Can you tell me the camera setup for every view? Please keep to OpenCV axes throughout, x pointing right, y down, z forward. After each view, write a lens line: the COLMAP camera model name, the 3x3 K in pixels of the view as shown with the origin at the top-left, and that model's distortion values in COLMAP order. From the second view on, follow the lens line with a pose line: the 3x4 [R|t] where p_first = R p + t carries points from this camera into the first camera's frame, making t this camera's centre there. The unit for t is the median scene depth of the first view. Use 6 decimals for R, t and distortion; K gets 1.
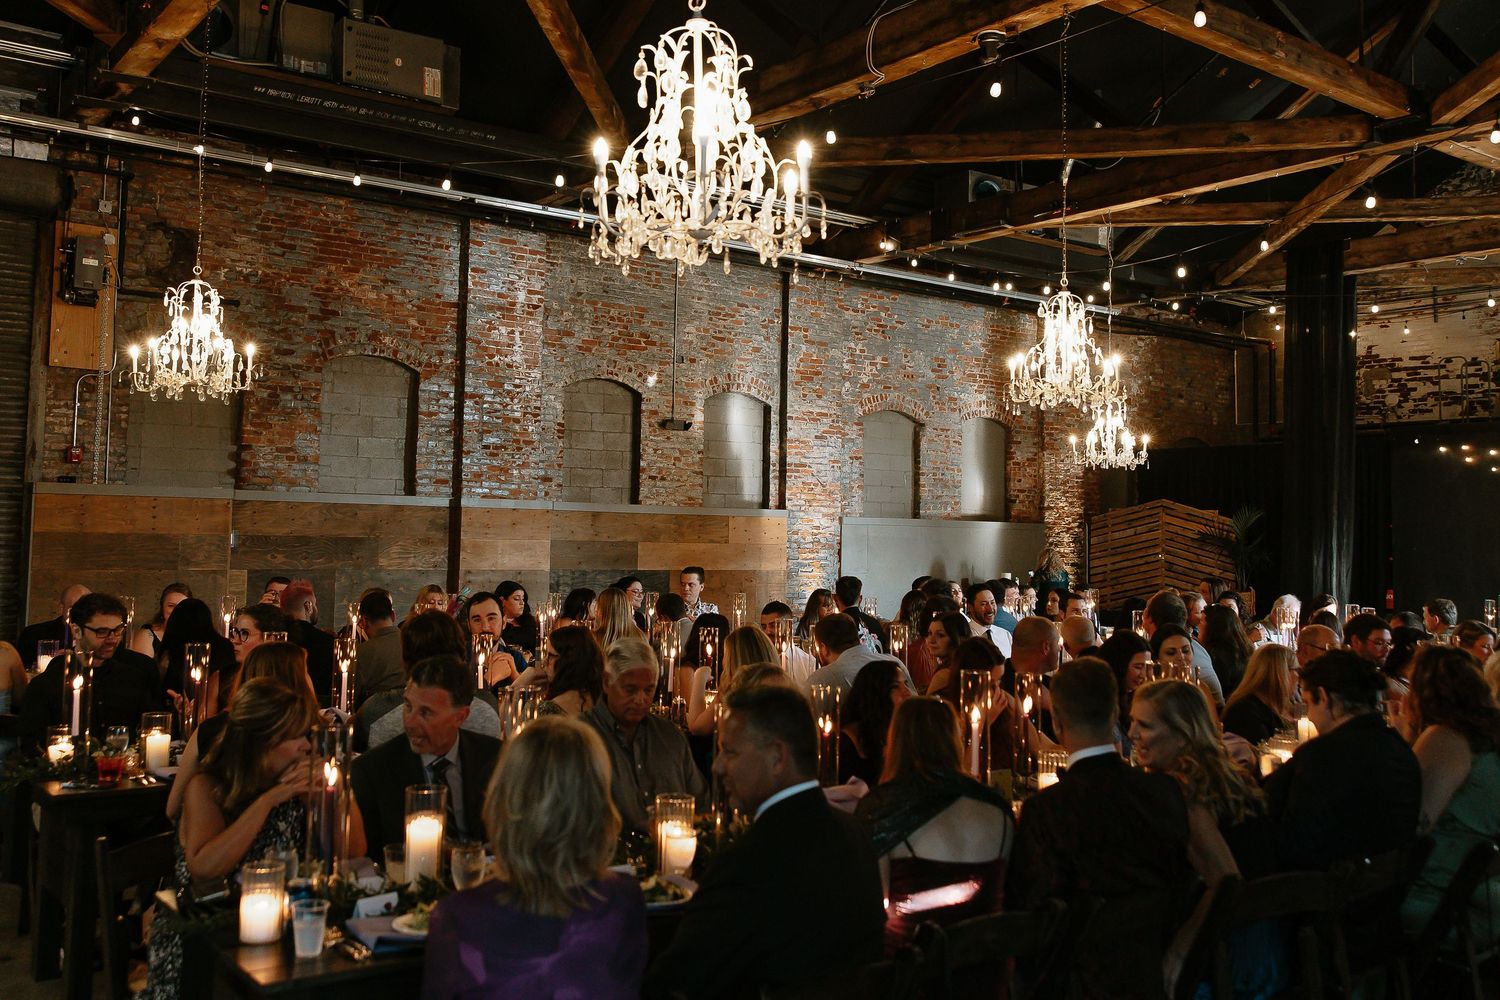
lens RADIAL K [[1314.4, 0, 750.0], [0, 1314.4, 500.0], [0, 0, 1]] dist [0.004427, 0.006853]
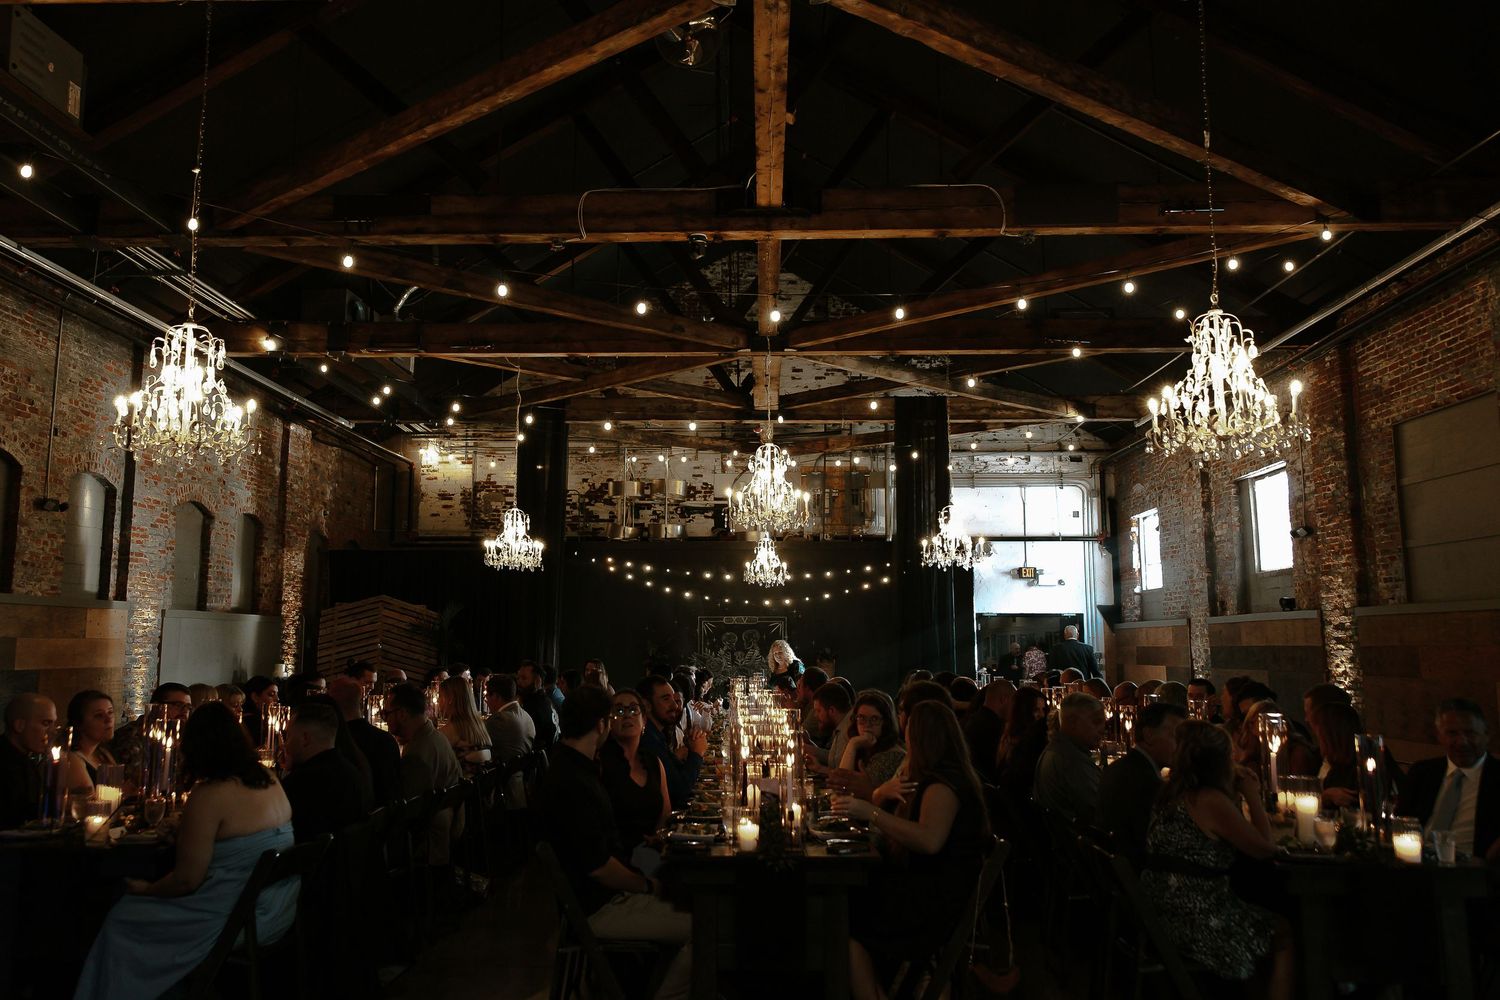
lens RADIAL K [[1224.0, 0, 722.1], [0, 1224.0, 503.7], [0, 0, 1]] dist [-0.006519, 0.000798]
pose [[0.641495, 0.070011, 0.763926, -0.369096], [-0.012566, 0.996652, -0.080788, 0.002988], [-0.767024, 0.042226, 0.640227, 0.115622]]
